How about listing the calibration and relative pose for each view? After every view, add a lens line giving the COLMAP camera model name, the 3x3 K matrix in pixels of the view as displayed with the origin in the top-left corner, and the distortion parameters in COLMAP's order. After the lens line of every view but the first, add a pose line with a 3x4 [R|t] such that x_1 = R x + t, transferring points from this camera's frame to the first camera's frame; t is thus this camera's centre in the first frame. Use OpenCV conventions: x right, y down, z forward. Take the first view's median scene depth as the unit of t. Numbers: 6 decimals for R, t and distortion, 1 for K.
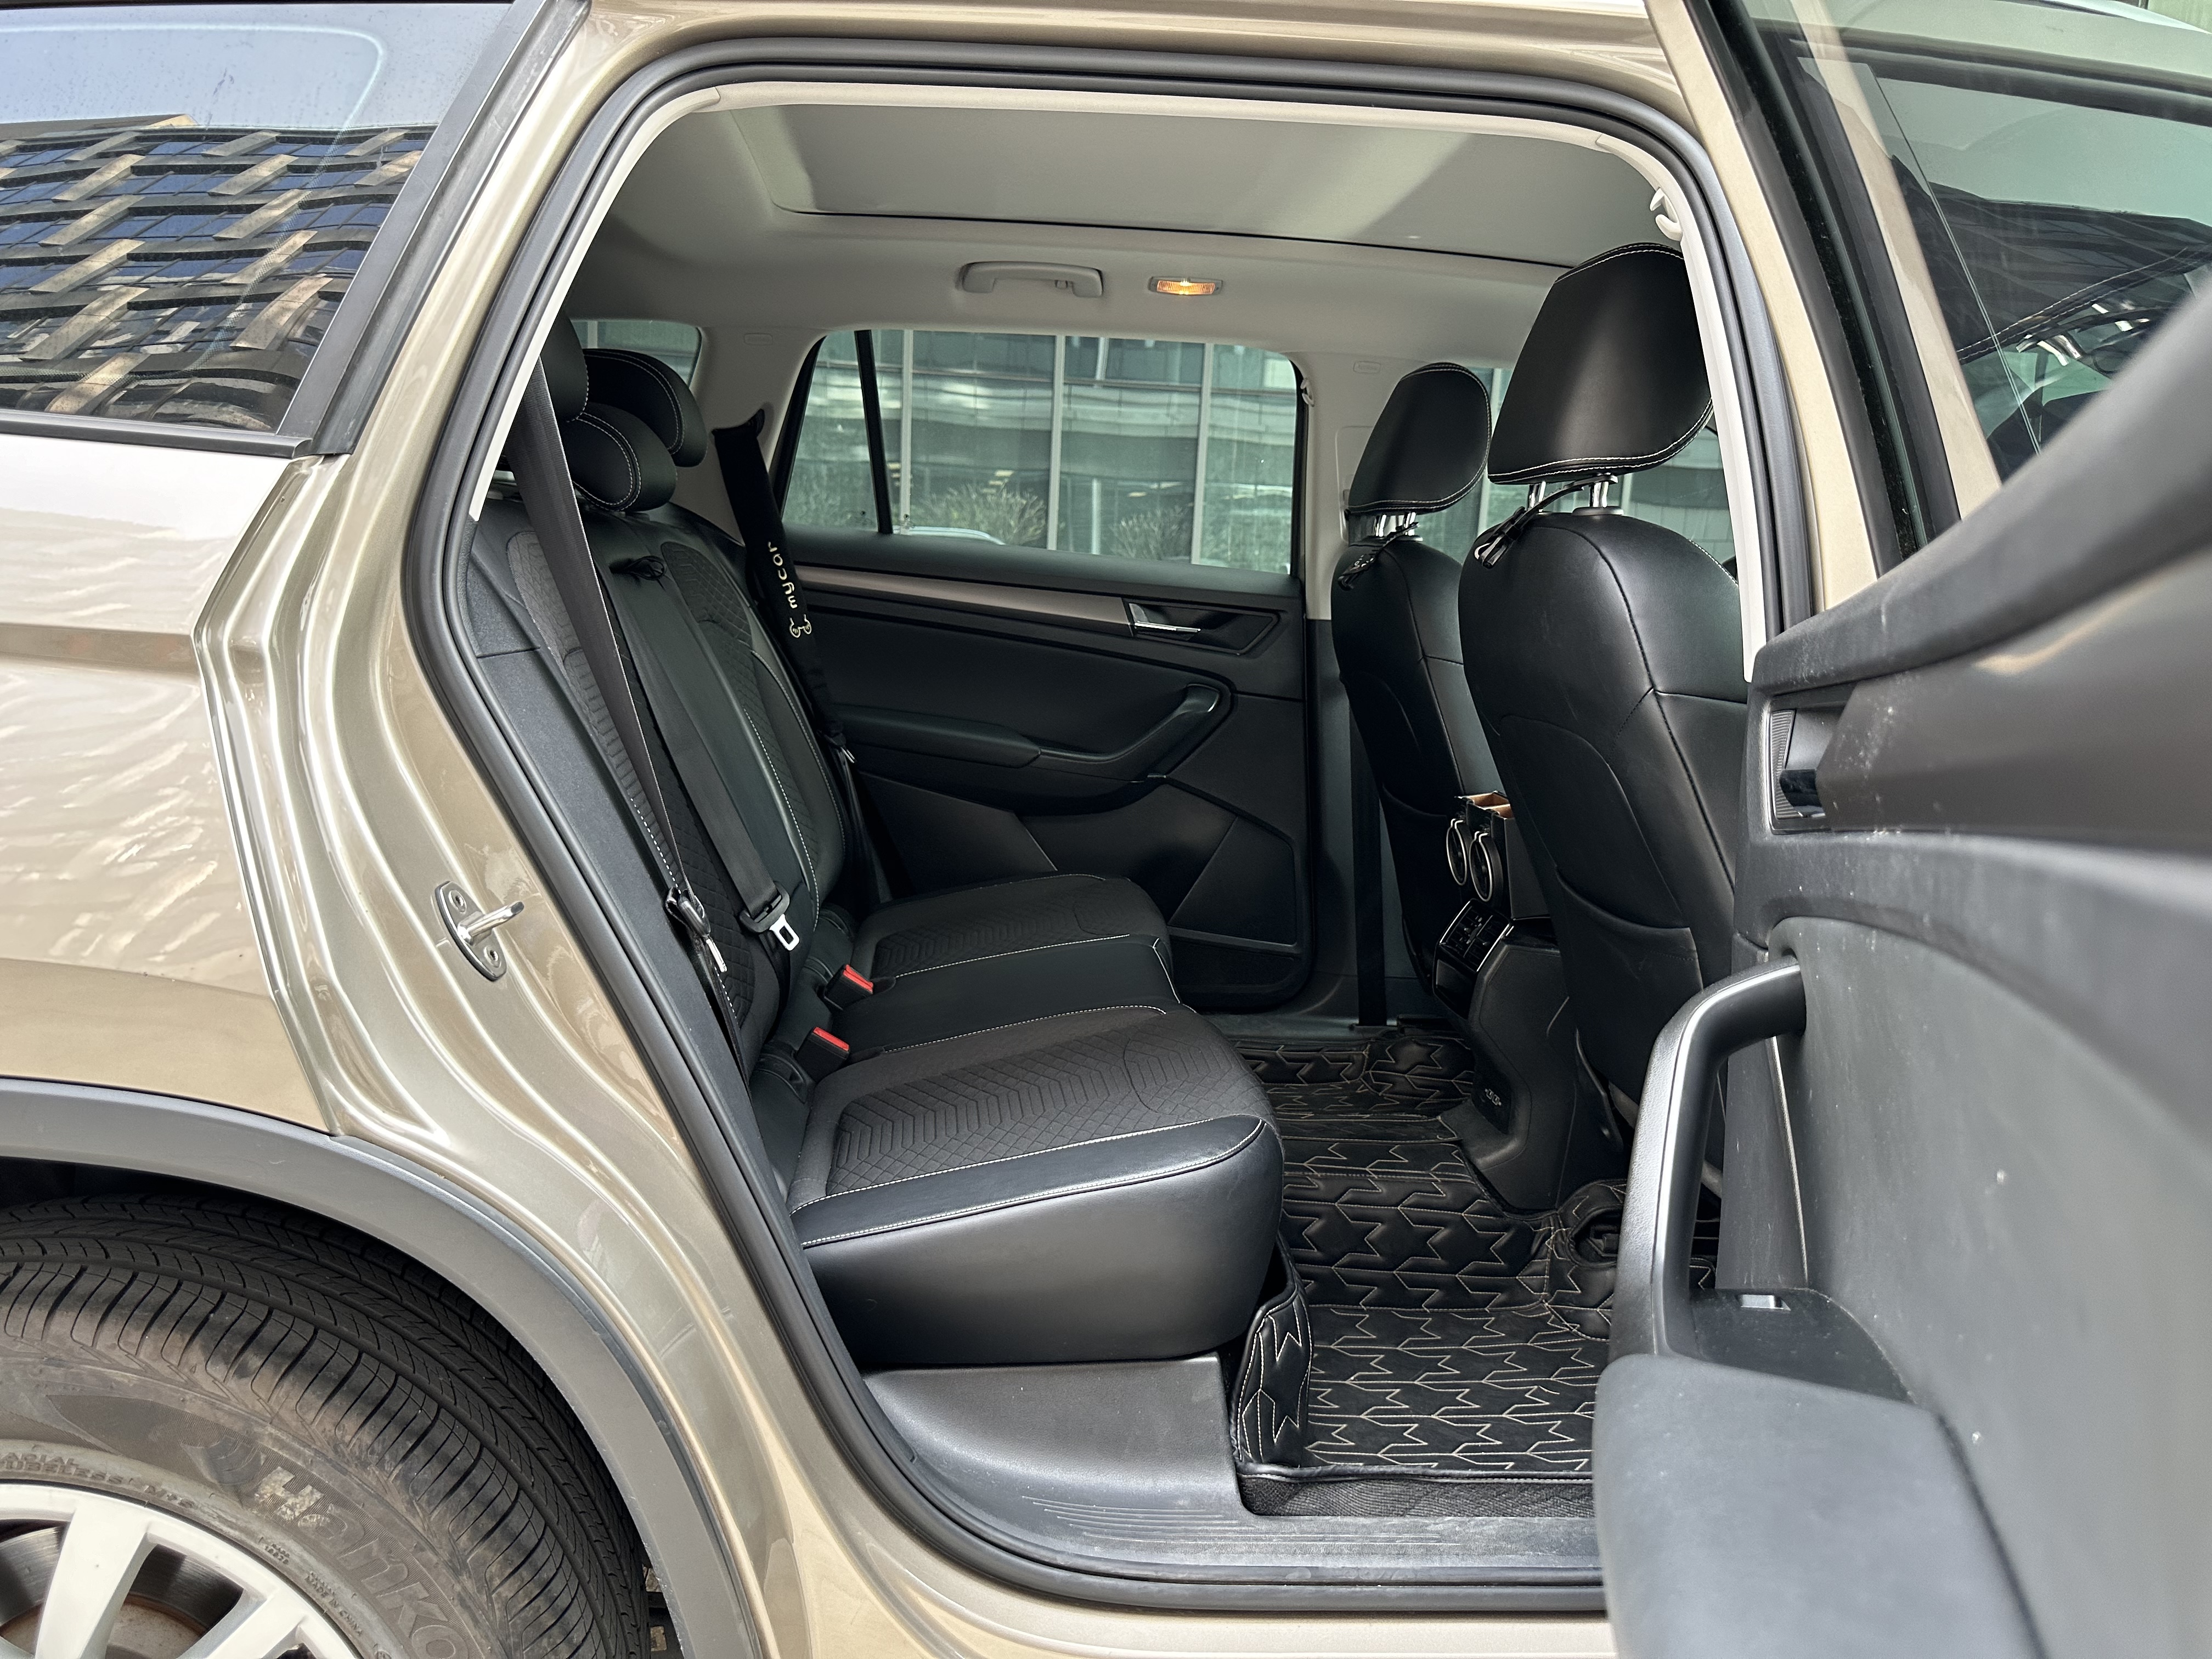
lens RADIAL K [[1583.8, 0, 1105.4], [0, 1583.8, 826.4], [0, 0, 1]] dist [0.017300, -0.002613]
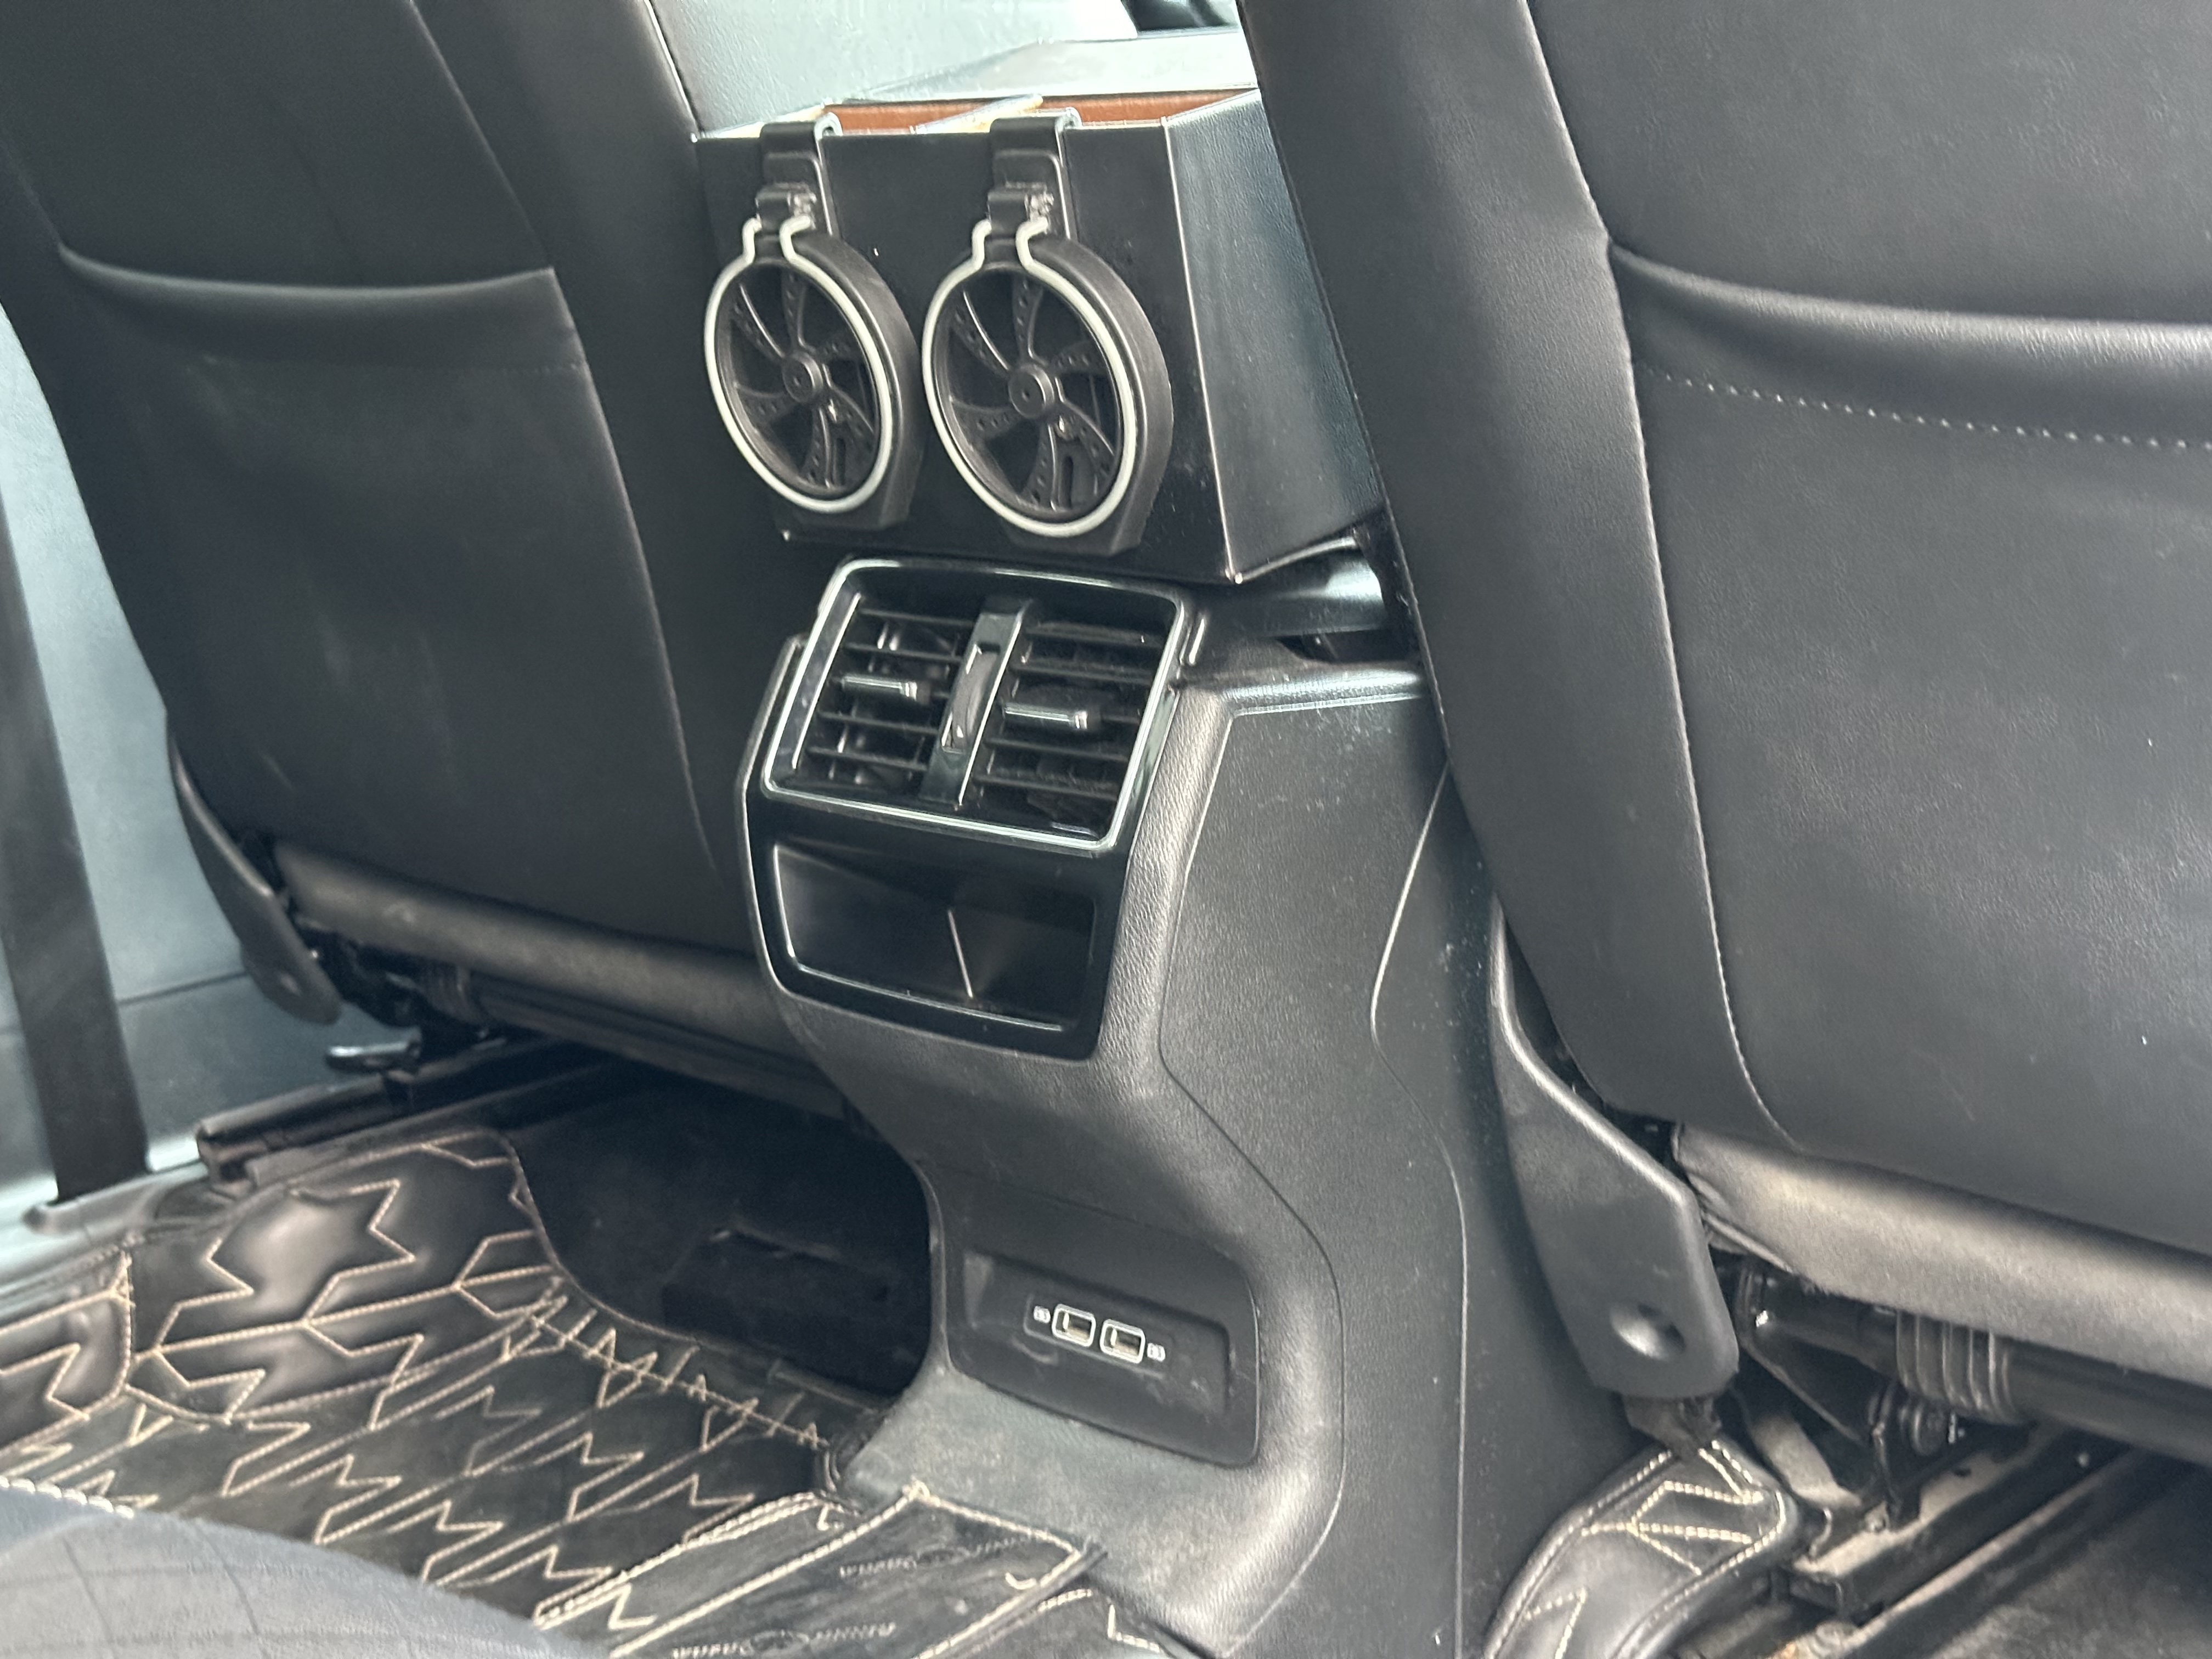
lens RADIAL K [[3151.1, 0, 1105.4], [0, 3151.1, 828.3], [0, 0, 1]] dist [0.119685, 0.000000]
pose [[0.748213, -0.220869, 0.625615, -0.035337], [0.175944, 0.975253, 0.133884, 0.021446], [-0.639703, 0.009899, 0.768558, 0.470956]]
